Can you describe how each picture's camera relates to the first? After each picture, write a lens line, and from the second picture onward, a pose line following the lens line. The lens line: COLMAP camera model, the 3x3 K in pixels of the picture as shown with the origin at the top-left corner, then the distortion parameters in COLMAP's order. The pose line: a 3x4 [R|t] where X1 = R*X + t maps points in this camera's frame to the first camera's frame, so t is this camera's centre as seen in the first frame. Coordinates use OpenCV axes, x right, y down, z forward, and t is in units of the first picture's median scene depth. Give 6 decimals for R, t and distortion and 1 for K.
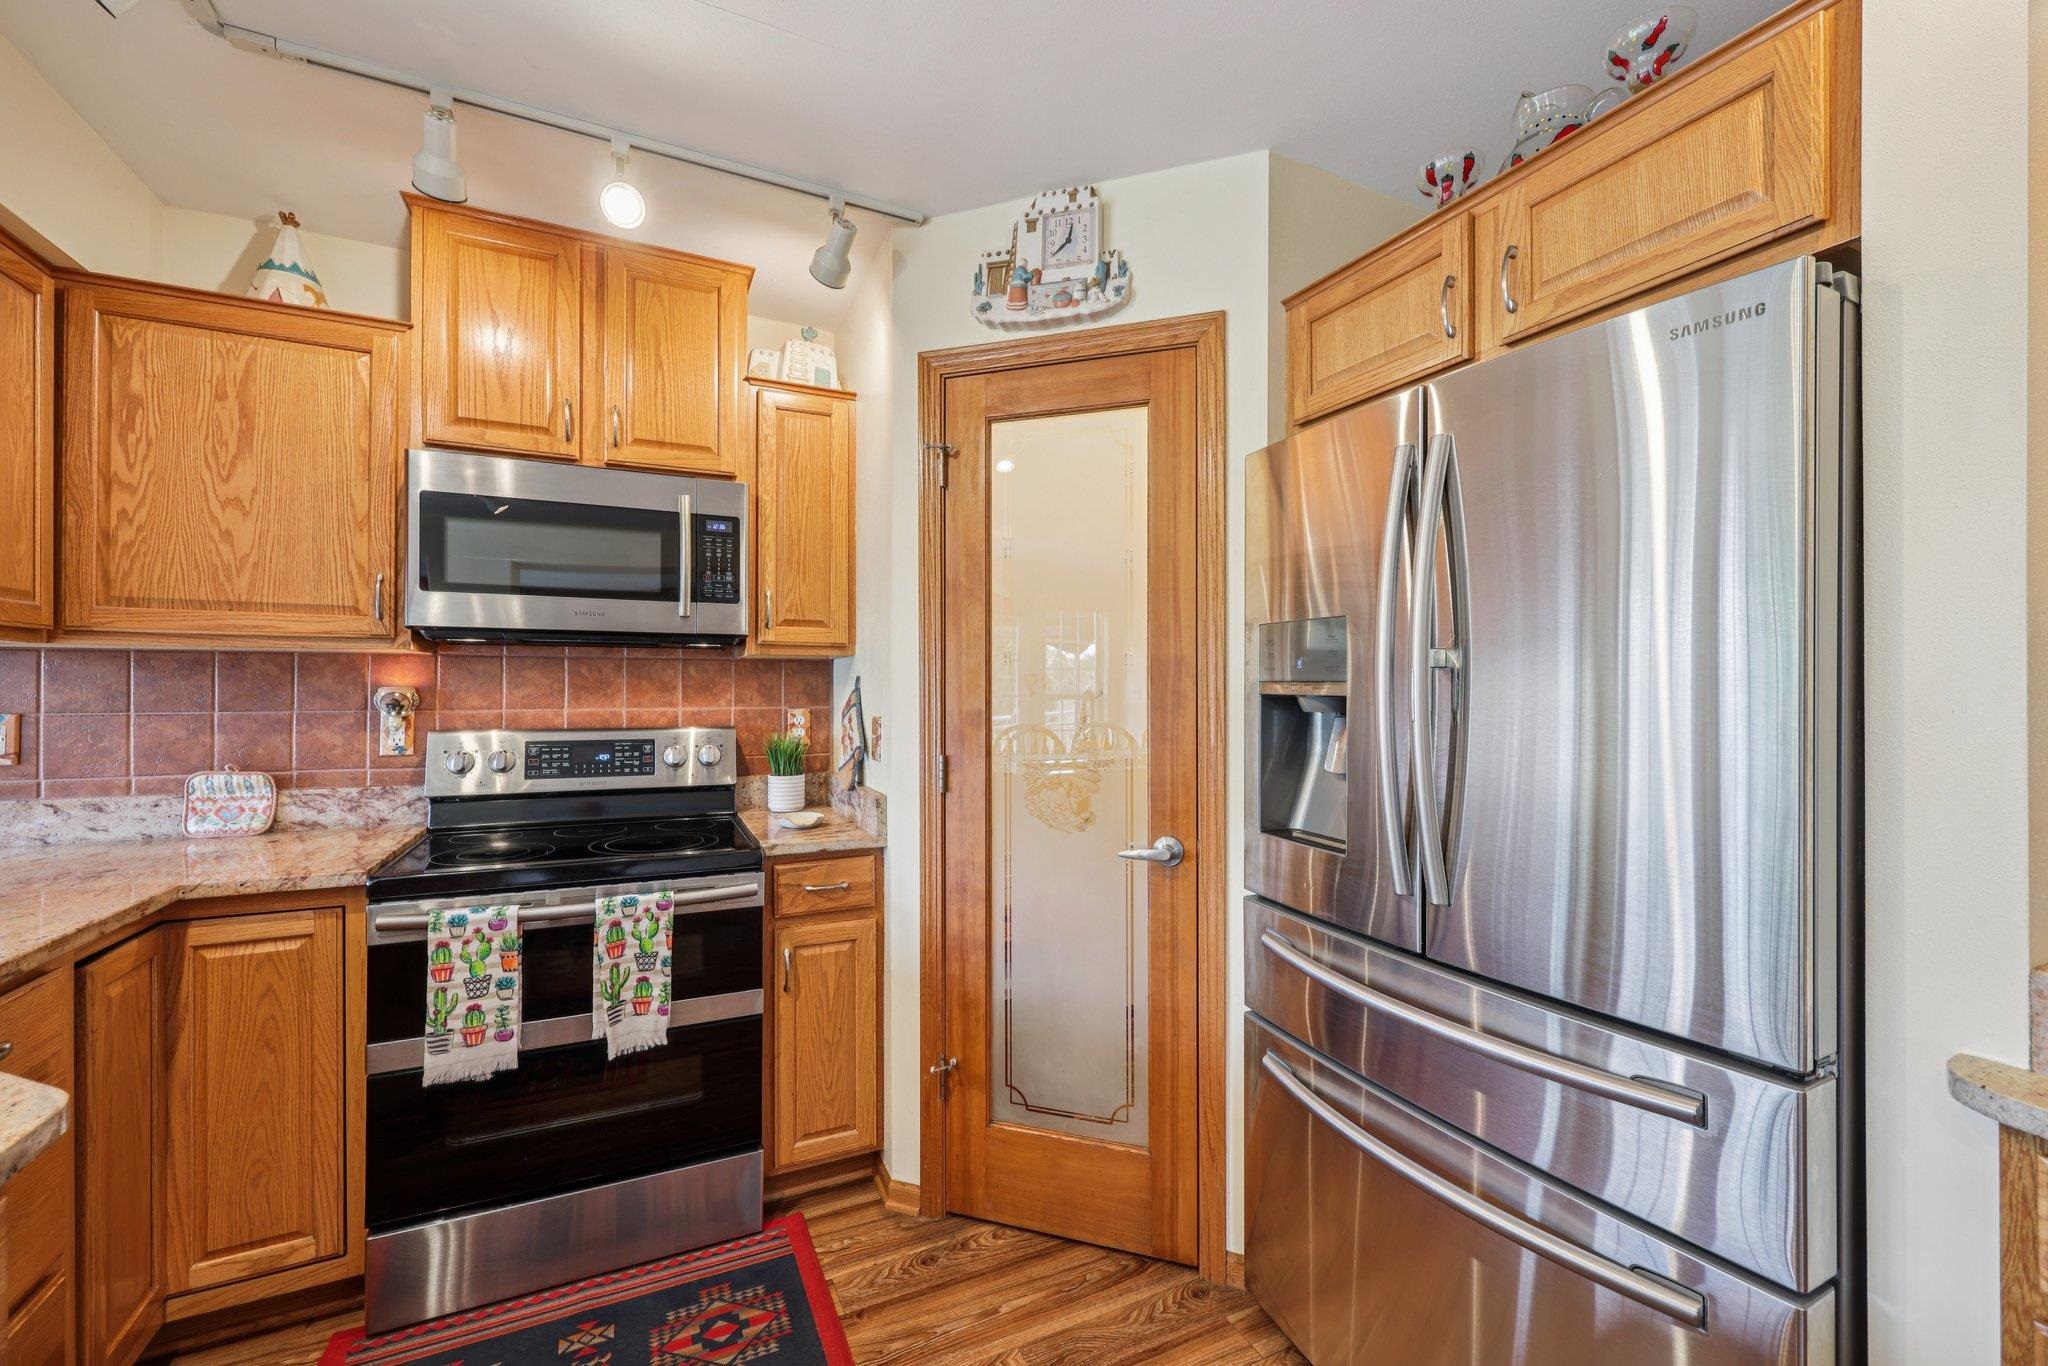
lens RADIAL K [[830.2, 0, 1020.9], [0, 830.2, 687.8], [0, 0, 1]] dist [0.000998, 0.000367]
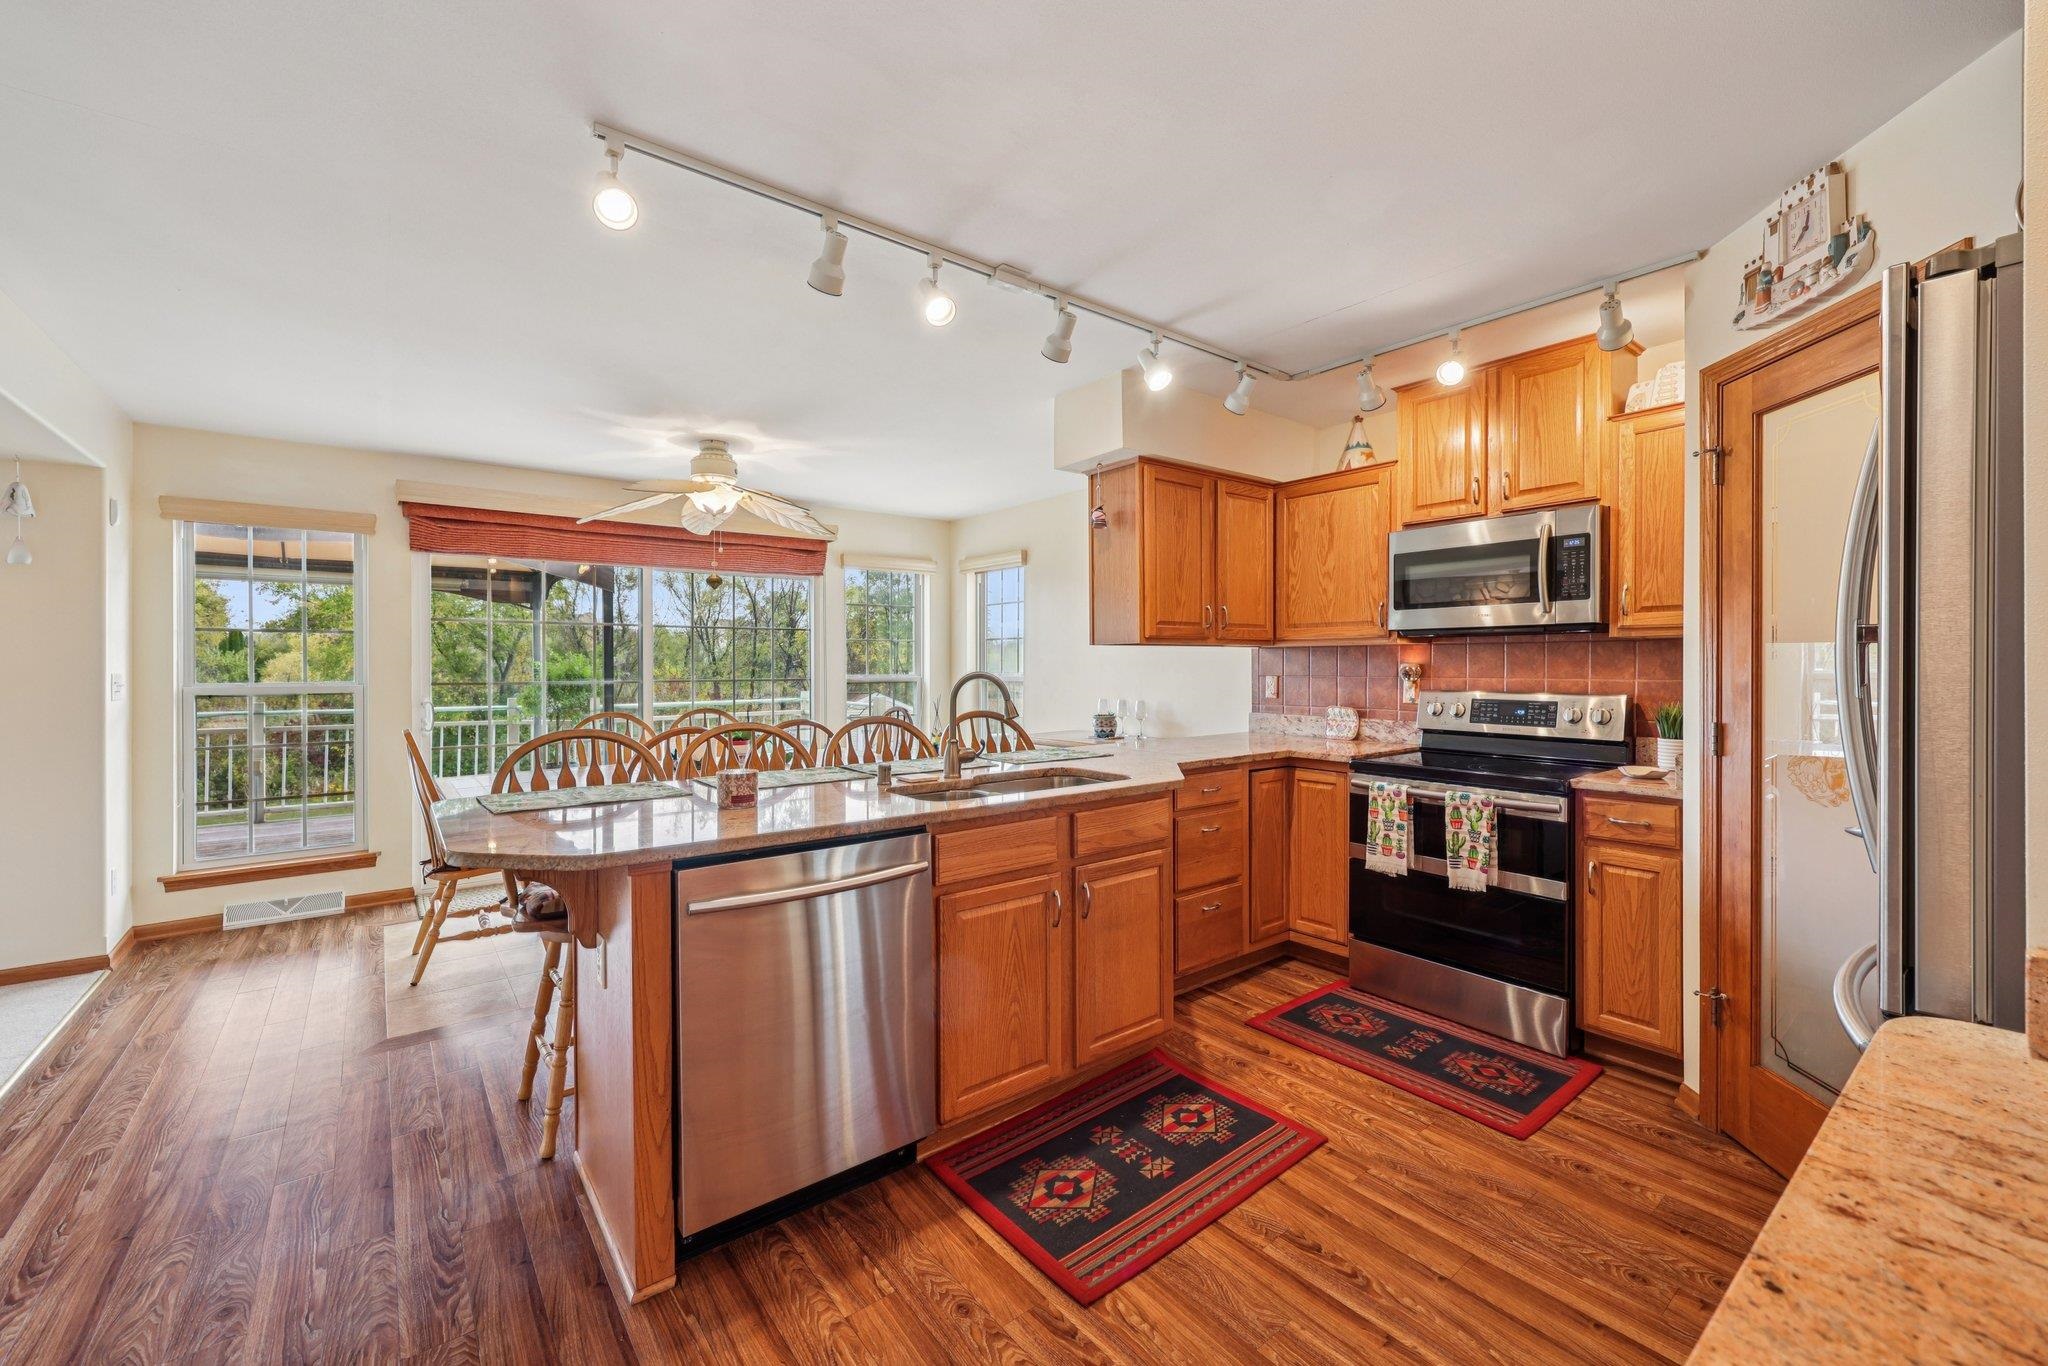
lens RADIAL K [[830.2, 0, 1020.1], [0, 830.2, 675.9], [0, 0, 1]] dist [0.000998, 0.000367]
pose [[0.212475, 0.011620, -0.977097, 0.839320], [0.003428, 0.999914, 0.012637, 0.000169], [0.977160, -0.006035, 0.212417, -0.170092]]
